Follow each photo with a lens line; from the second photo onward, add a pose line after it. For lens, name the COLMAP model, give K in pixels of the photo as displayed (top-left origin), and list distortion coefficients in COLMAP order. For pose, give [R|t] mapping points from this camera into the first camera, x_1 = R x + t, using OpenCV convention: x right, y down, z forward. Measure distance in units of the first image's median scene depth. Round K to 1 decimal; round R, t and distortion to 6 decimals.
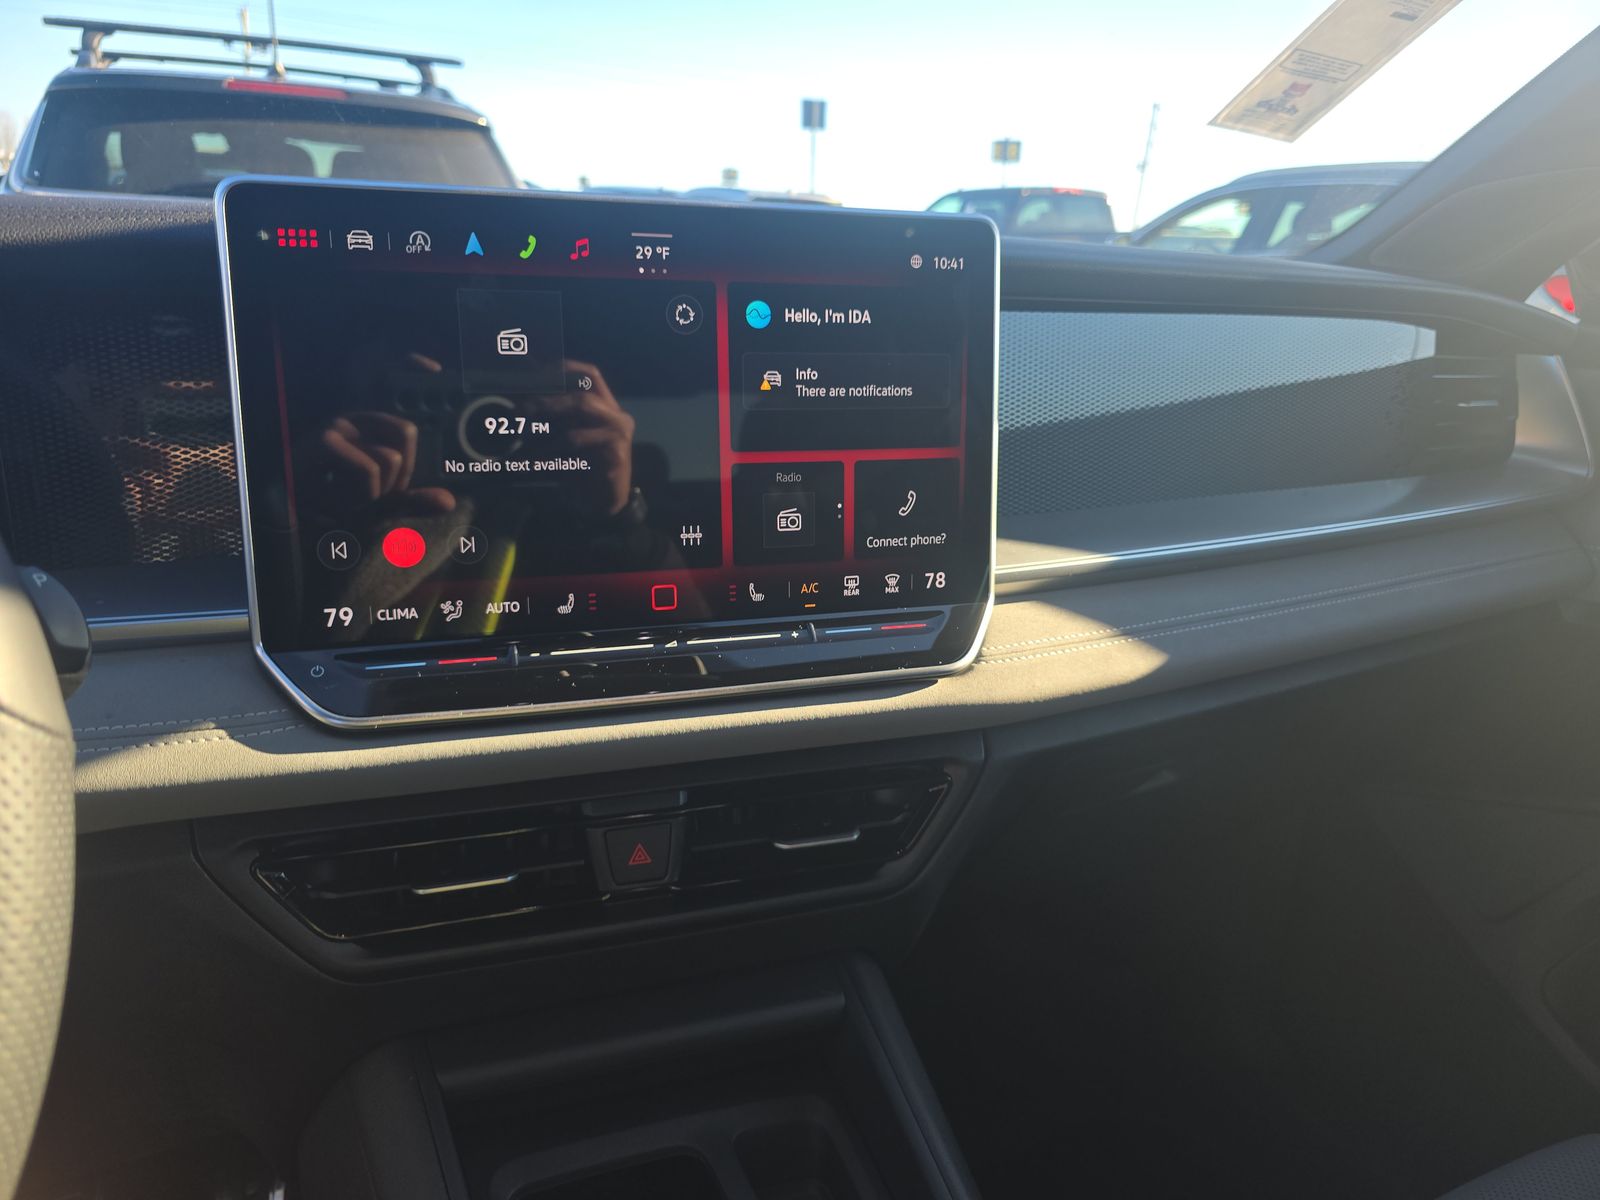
lens RADIAL K [[1072.5, 0, 800.0], [0, 1072.5, 601.0], [0, 0, 1]] dist [0.009968, 0.002980]
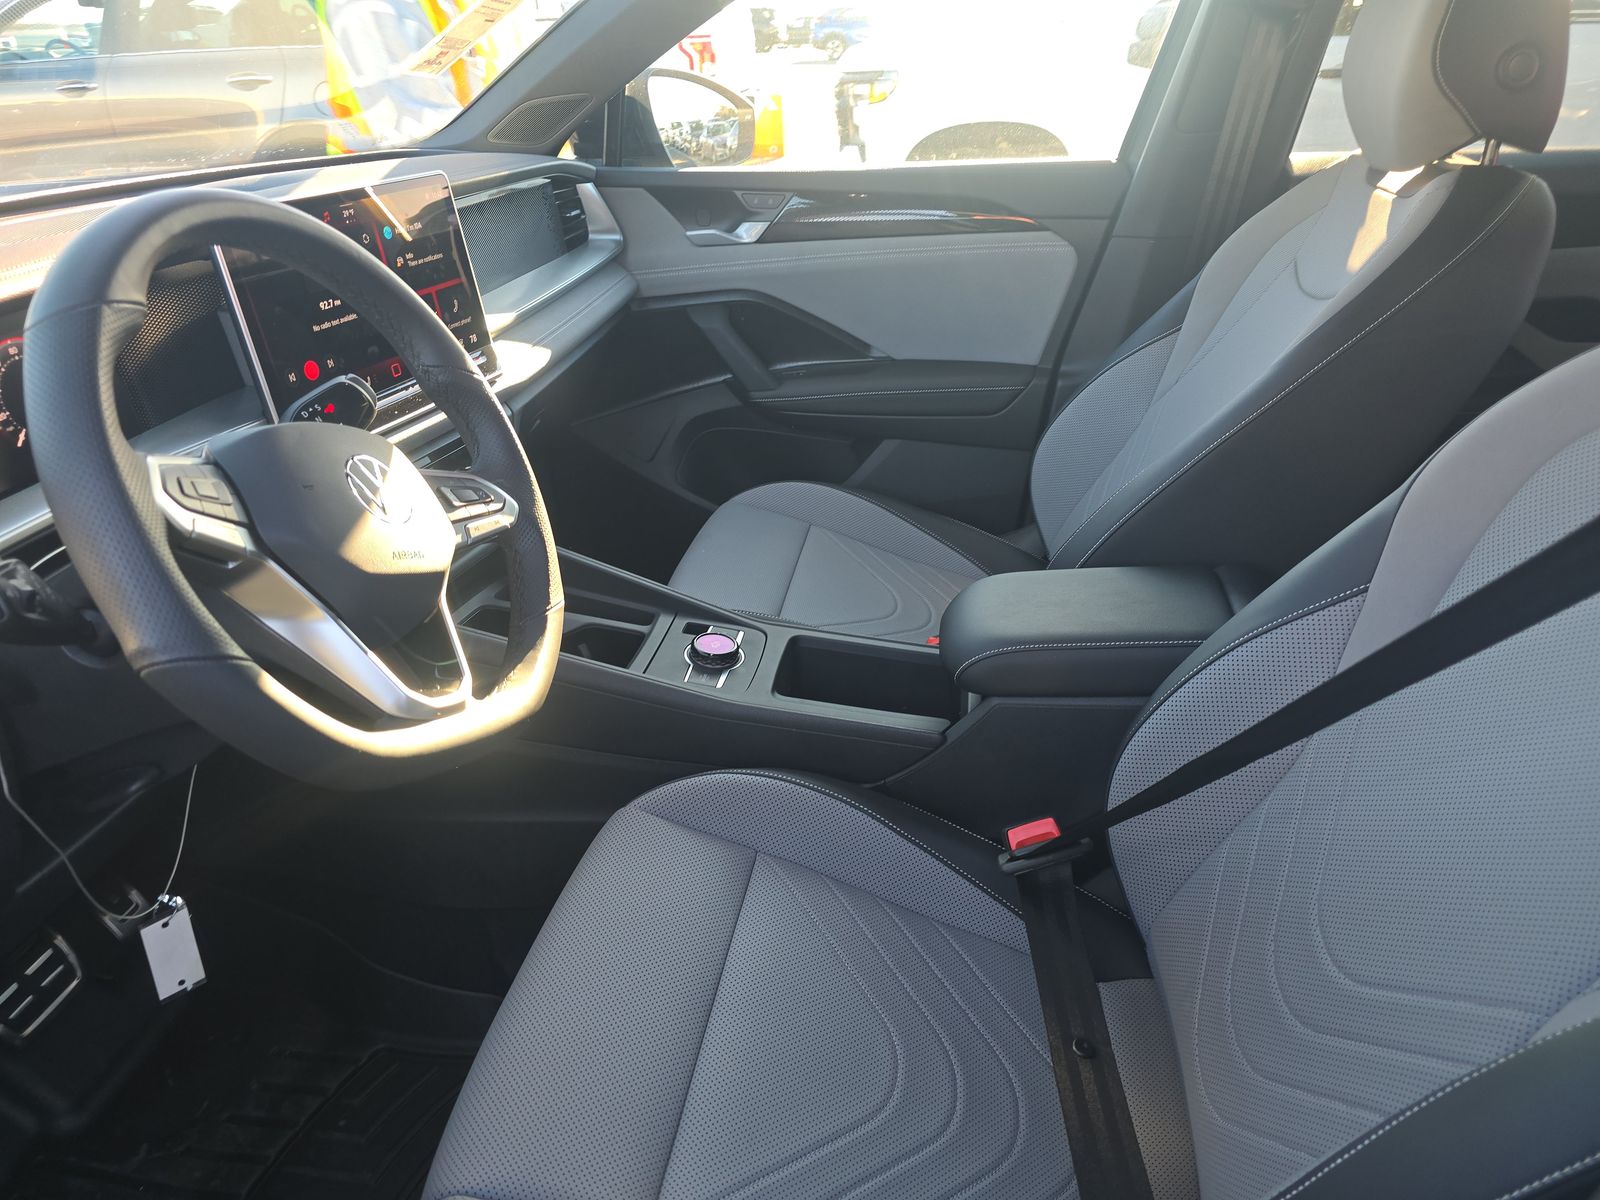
lens RADIAL K [[1072.5, 0, 800.3], [0, 1072.5, 603.1], [0, 0, 1]] dist [0.009968, 0.002980]
pose [[0.598843, -0.411837, 0.686861, -1.321836], [0.286556, 0.911053, 0.296425, 0.015676], [-0.747845, 0.019312, 0.663592, -1.060542]]
